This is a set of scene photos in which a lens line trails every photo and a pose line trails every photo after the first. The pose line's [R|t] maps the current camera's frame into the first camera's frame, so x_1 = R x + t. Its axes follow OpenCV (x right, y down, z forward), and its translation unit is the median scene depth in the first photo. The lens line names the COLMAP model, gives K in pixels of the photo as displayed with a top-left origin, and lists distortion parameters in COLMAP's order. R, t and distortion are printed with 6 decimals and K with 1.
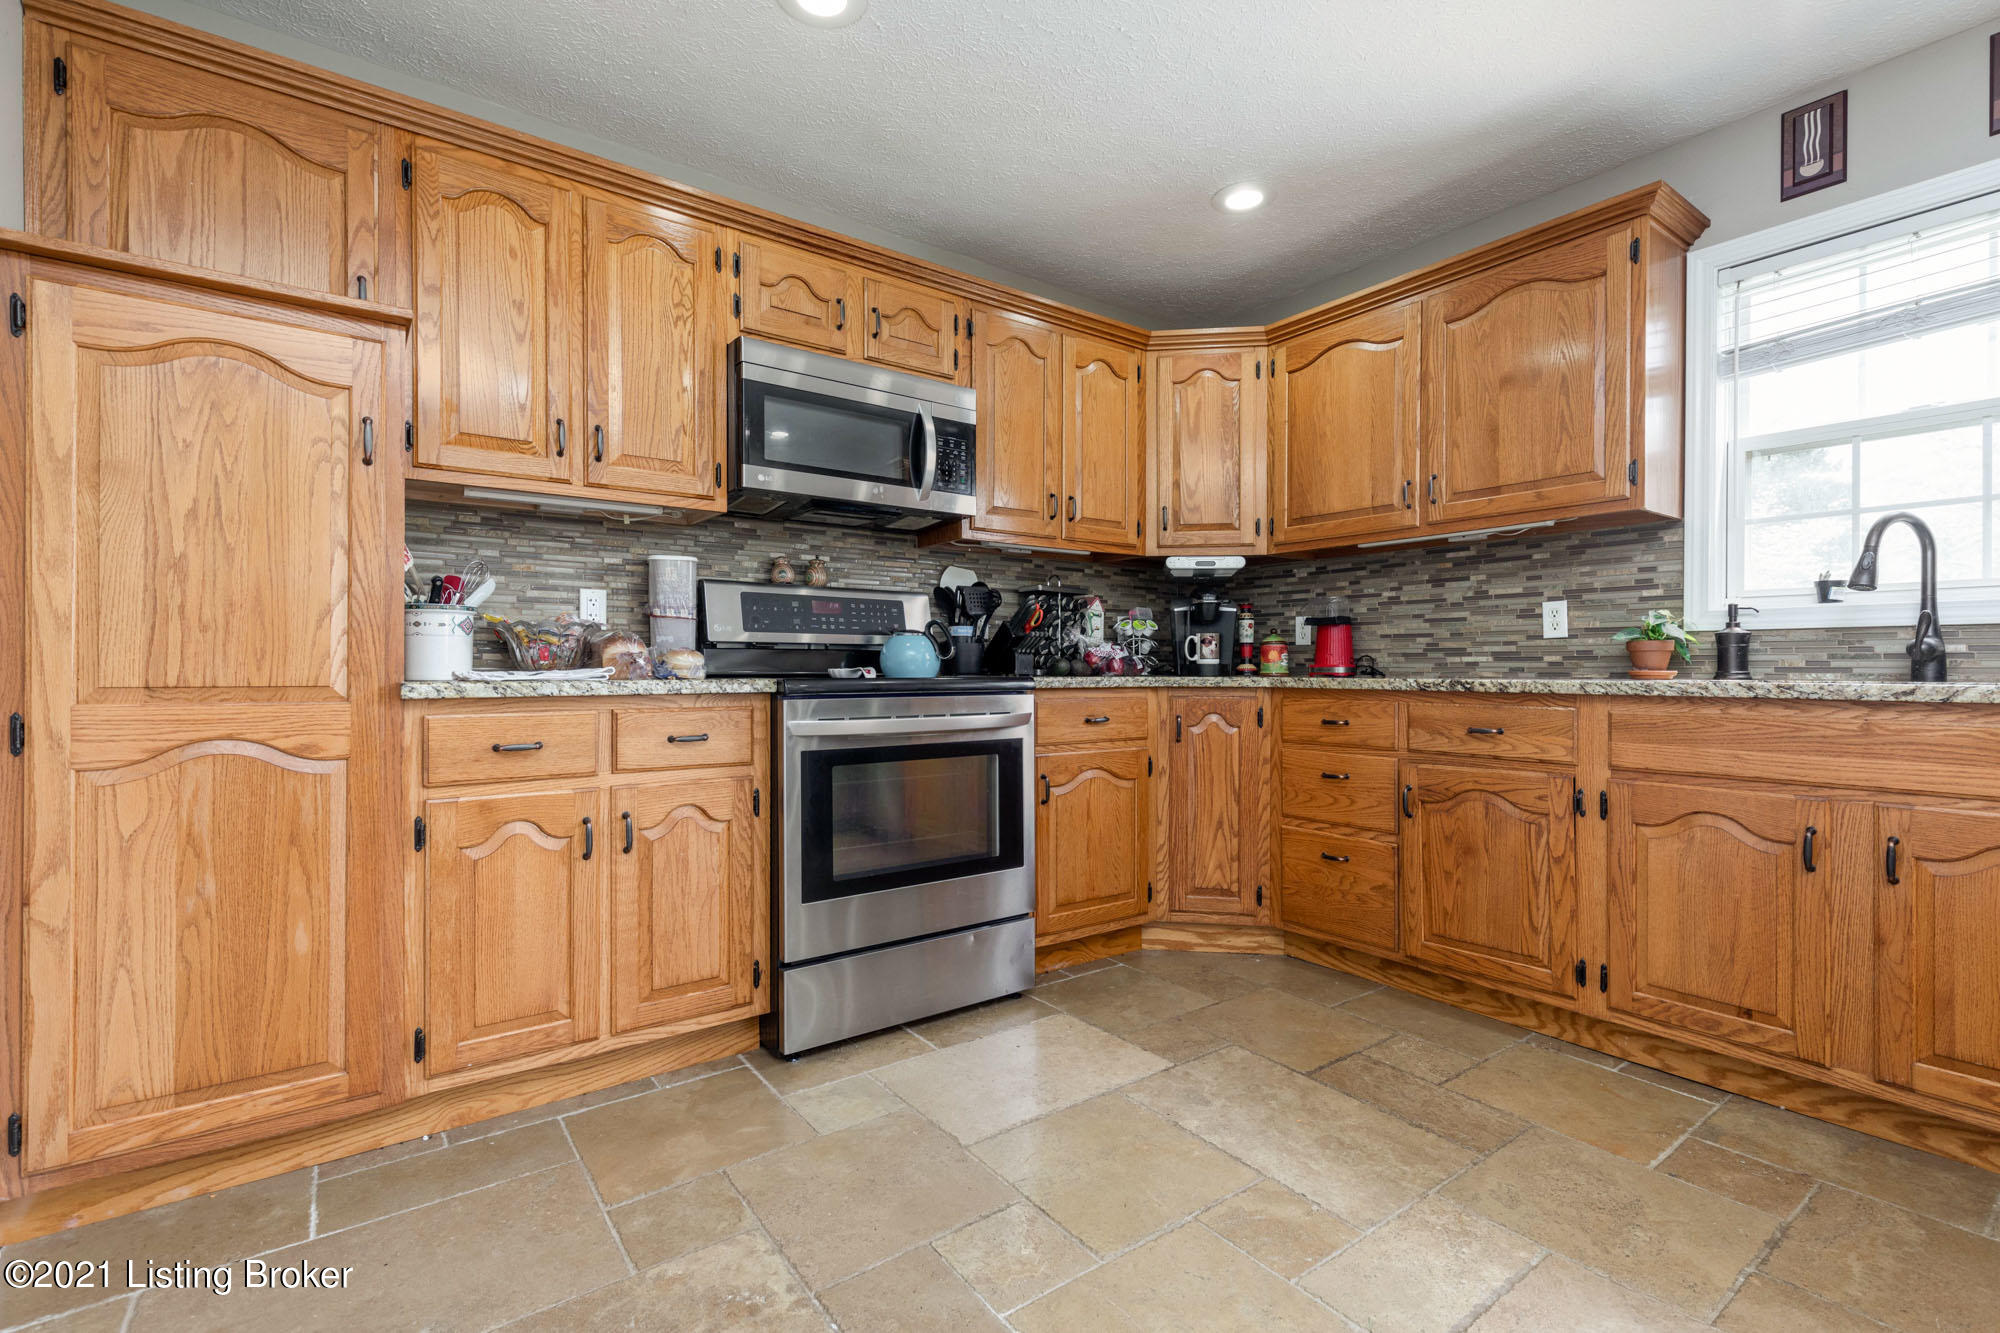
lens RADIAL K [[898.4, 0, 1000.0], [0, 898.4, 666.5], [0, 0, 1]] dist [0.009530, -0.000170]
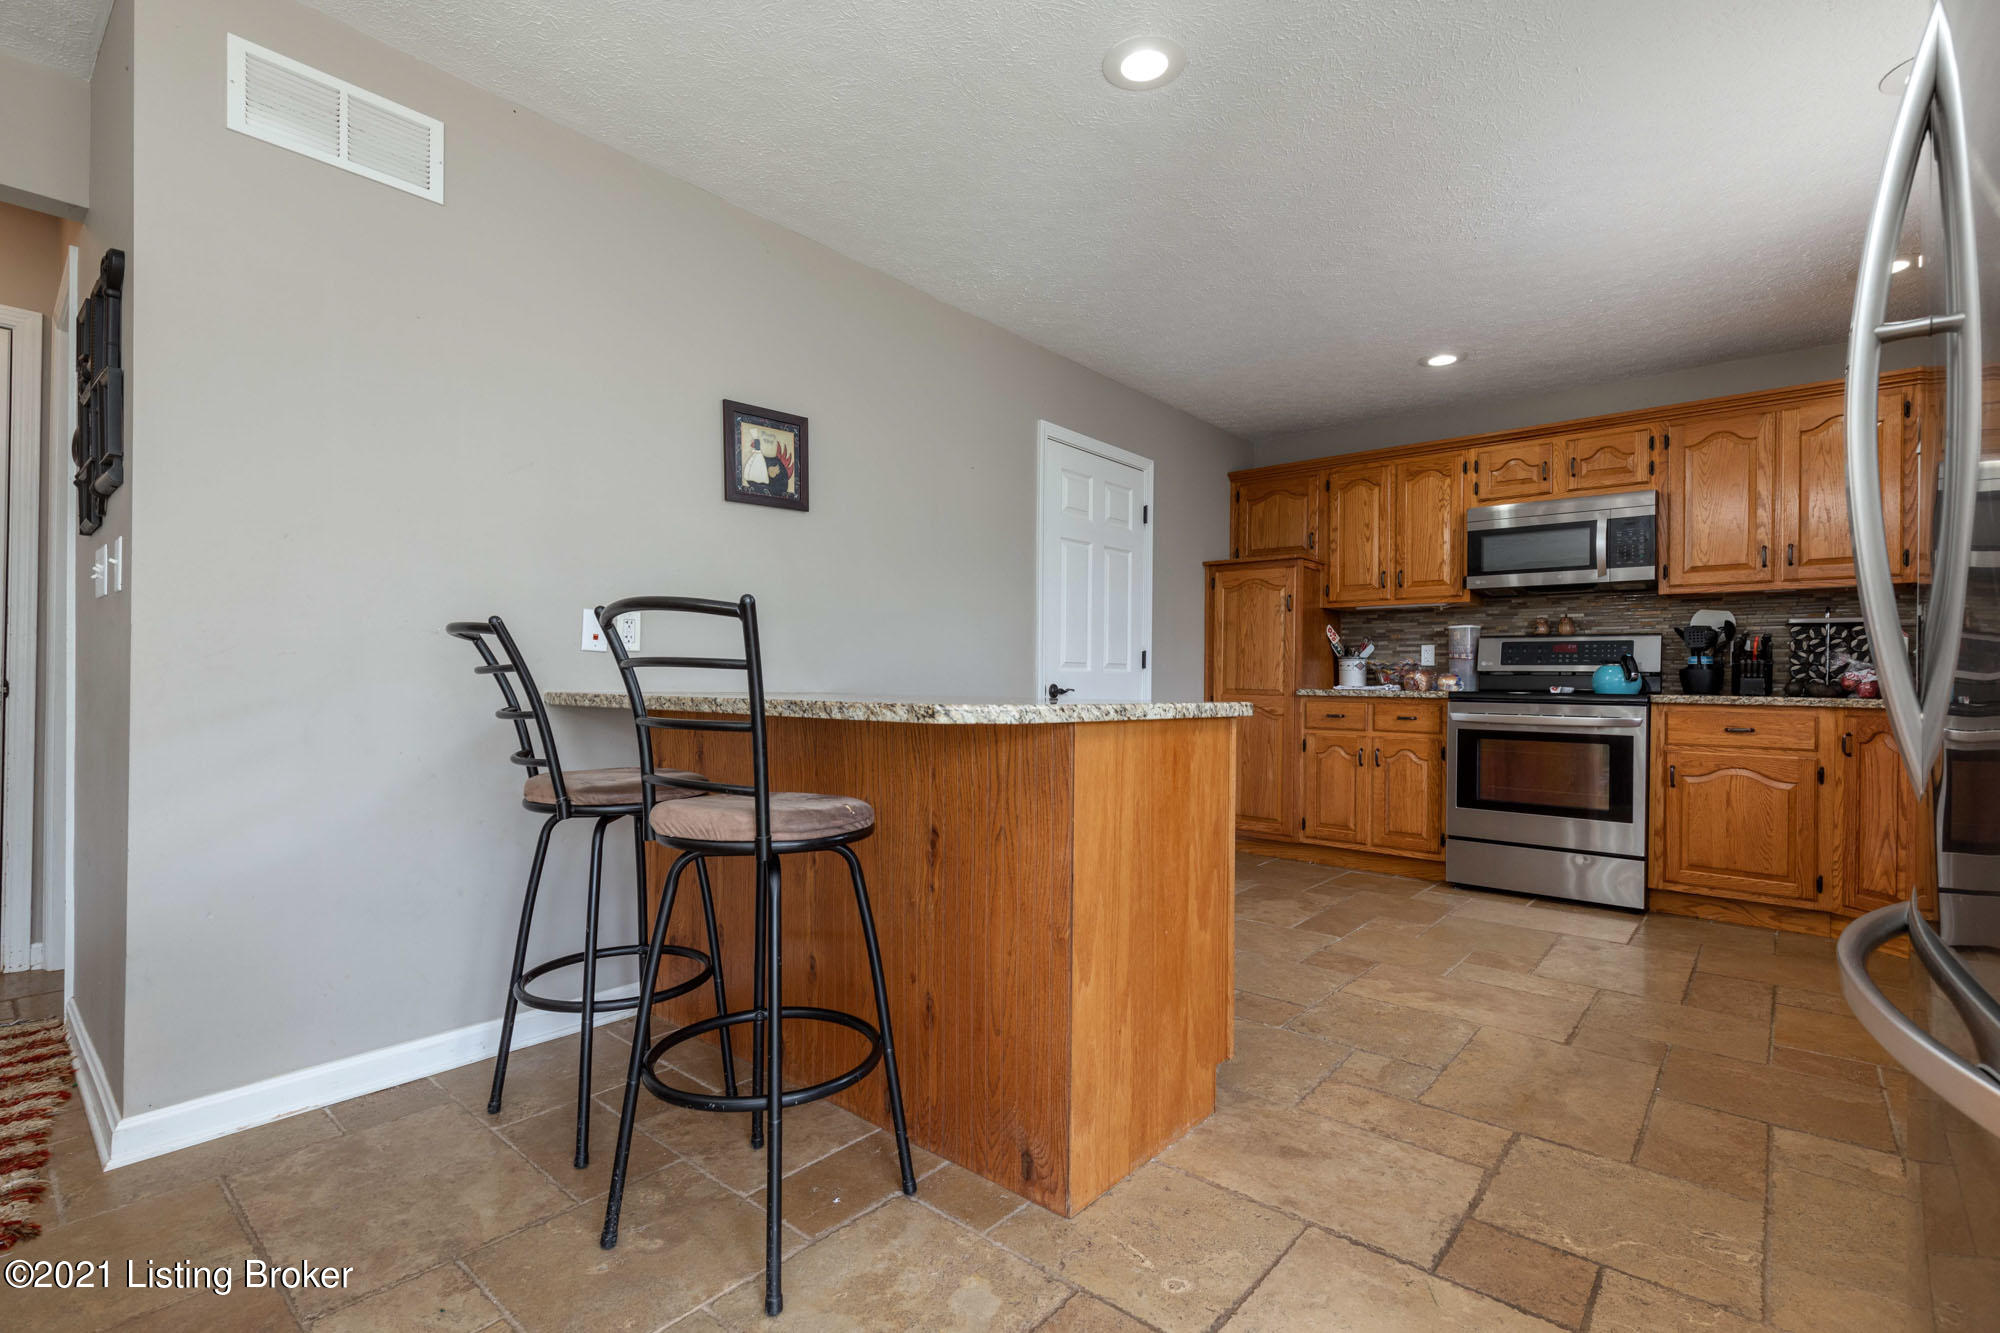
lens RADIAL K [[898.4, 0, 1000.0], [0, 898.4, 666.5], [0, 0, 1]] dist [0.009530, -0.000170]
pose [[0.223949, -0.010564, -0.974544, 1.229821], [-0.009675, 0.999868, -0.013062, -0.004576], [0.974553, 0.012354, 0.223818, -0.339546]]
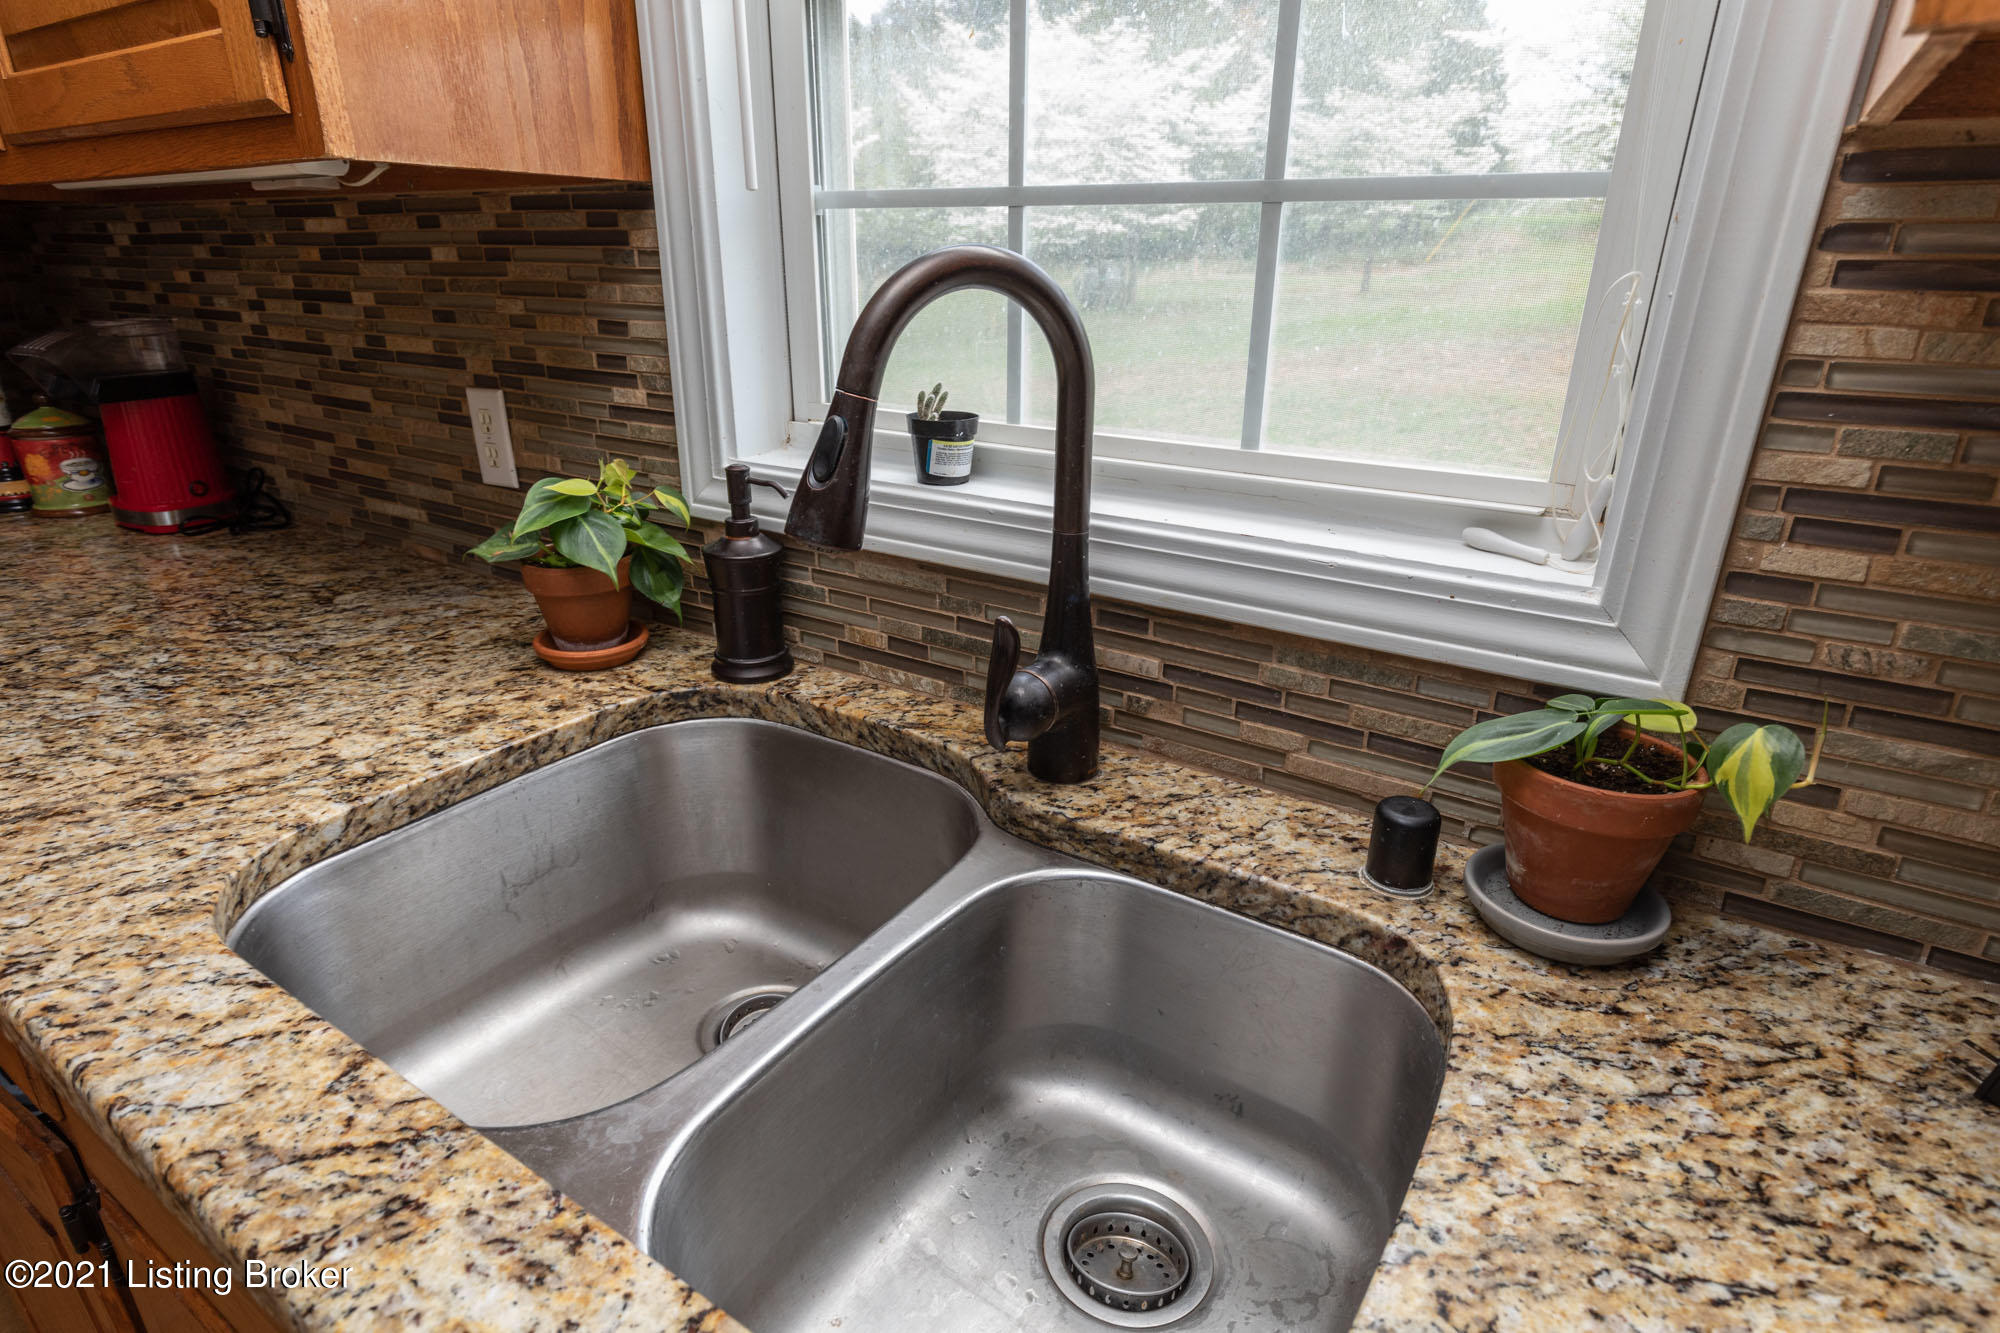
lens RADIAL K [[1046.8, 0, 1000.0], [0, 1046.8, 666.5], [0, 0, 1]] dist [0.003331, 0.000607]
pose [[0.929798, -0.131306, 0.343853, 0.704126], [-0.004092, 0.930458, 0.366377, -0.135811], [-0.368048, -0.342064, 0.864600, 0.547354]]
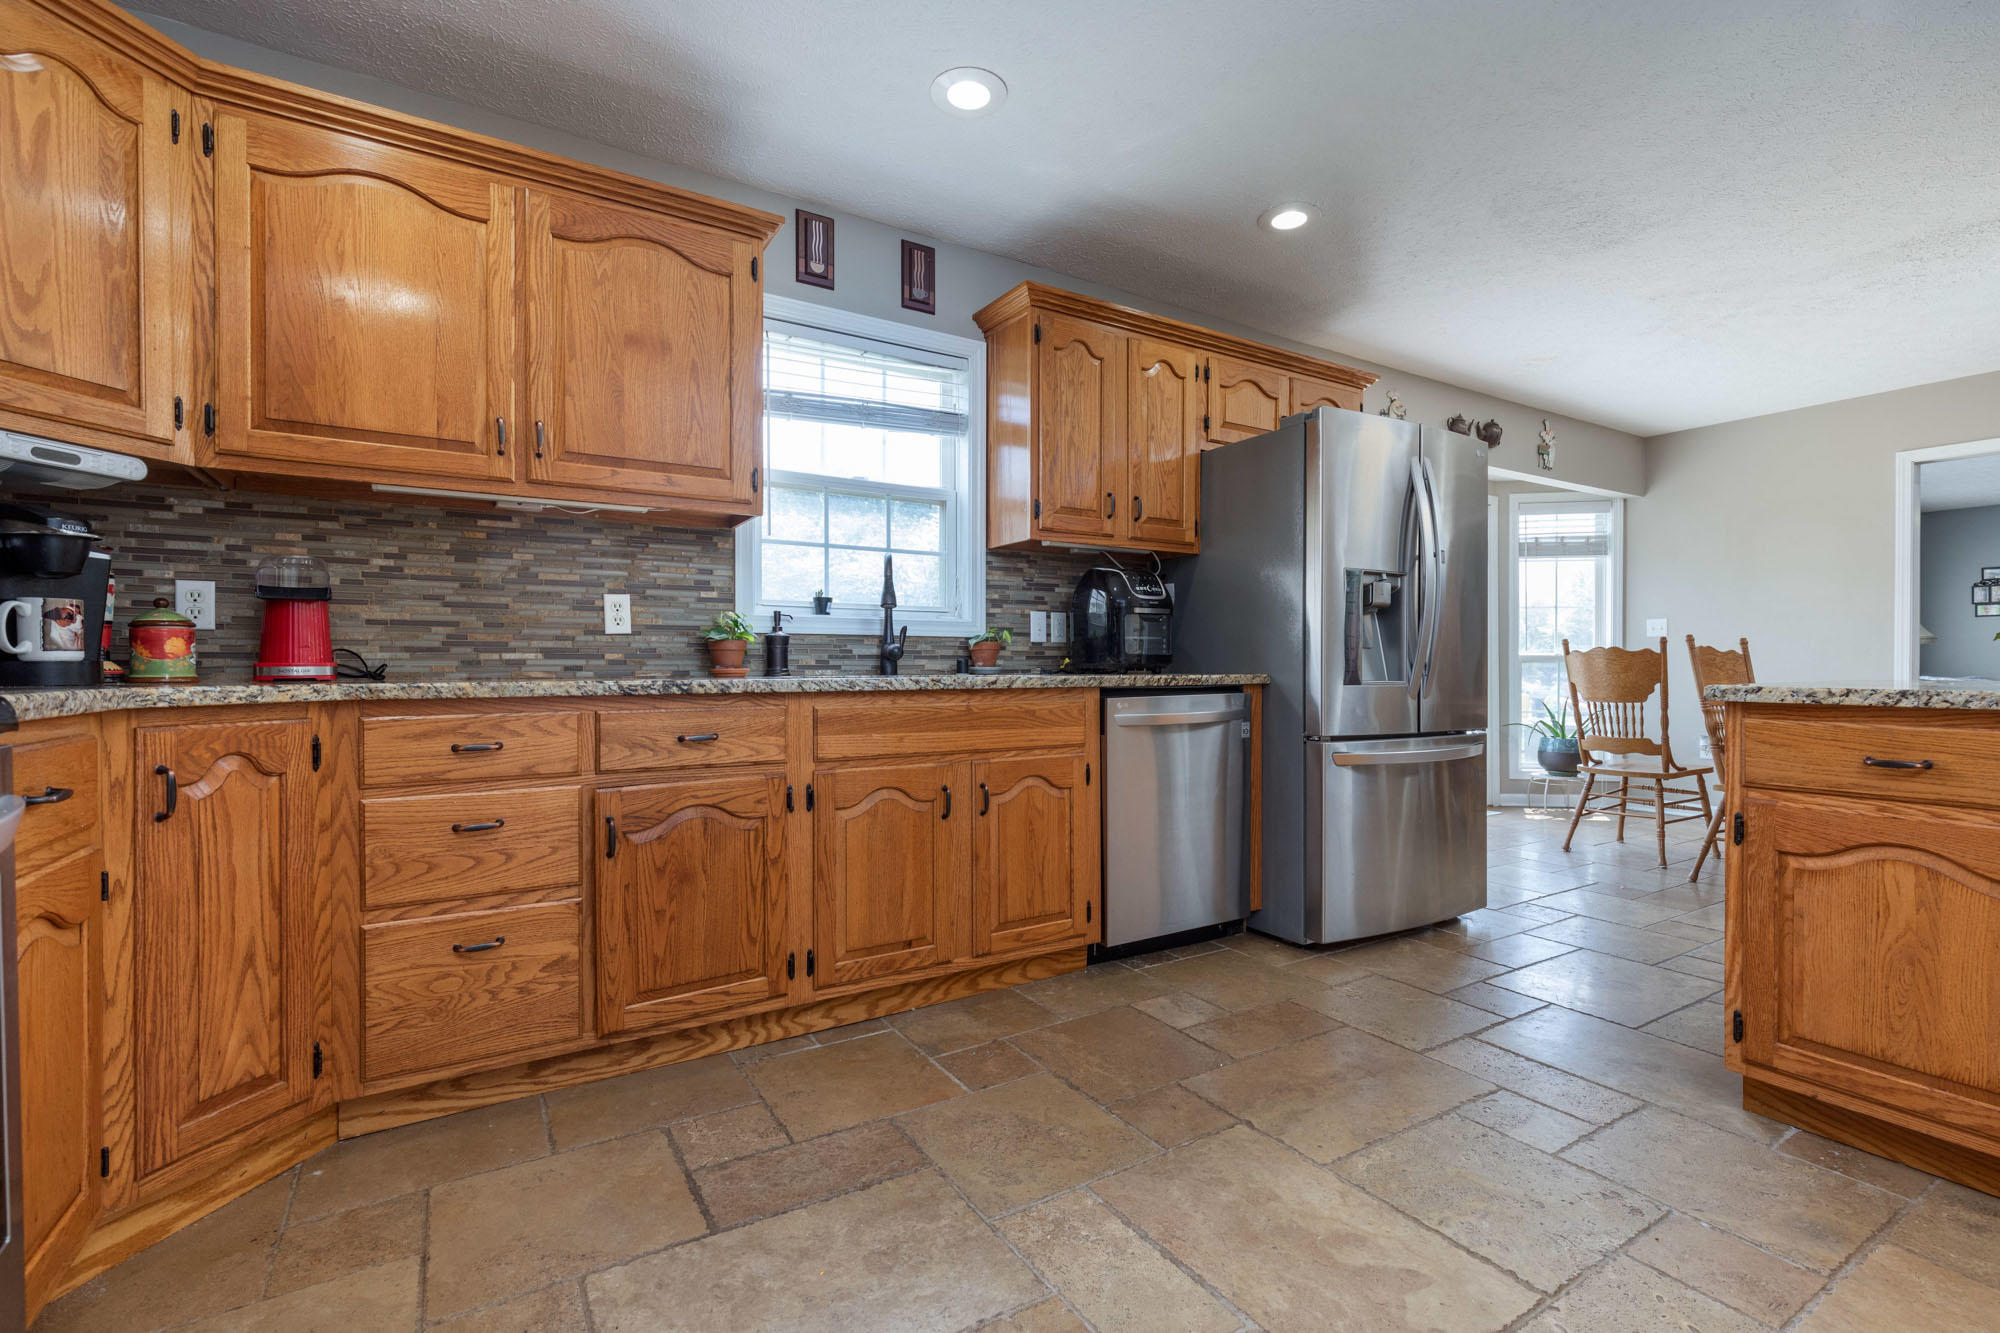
lens RADIAL K [[898.4, 0, 1000.0], [0, 898.4, 666.5], [0, 0, 1]] dist [0.009530, -0.000170]
pose [[0.075231, -0.002219, 0.997164, -0.294801], [0.001561, 0.999997, 0.002107, 0.000256], [-0.997165, 0.001398, 0.075234, 0.586067]]
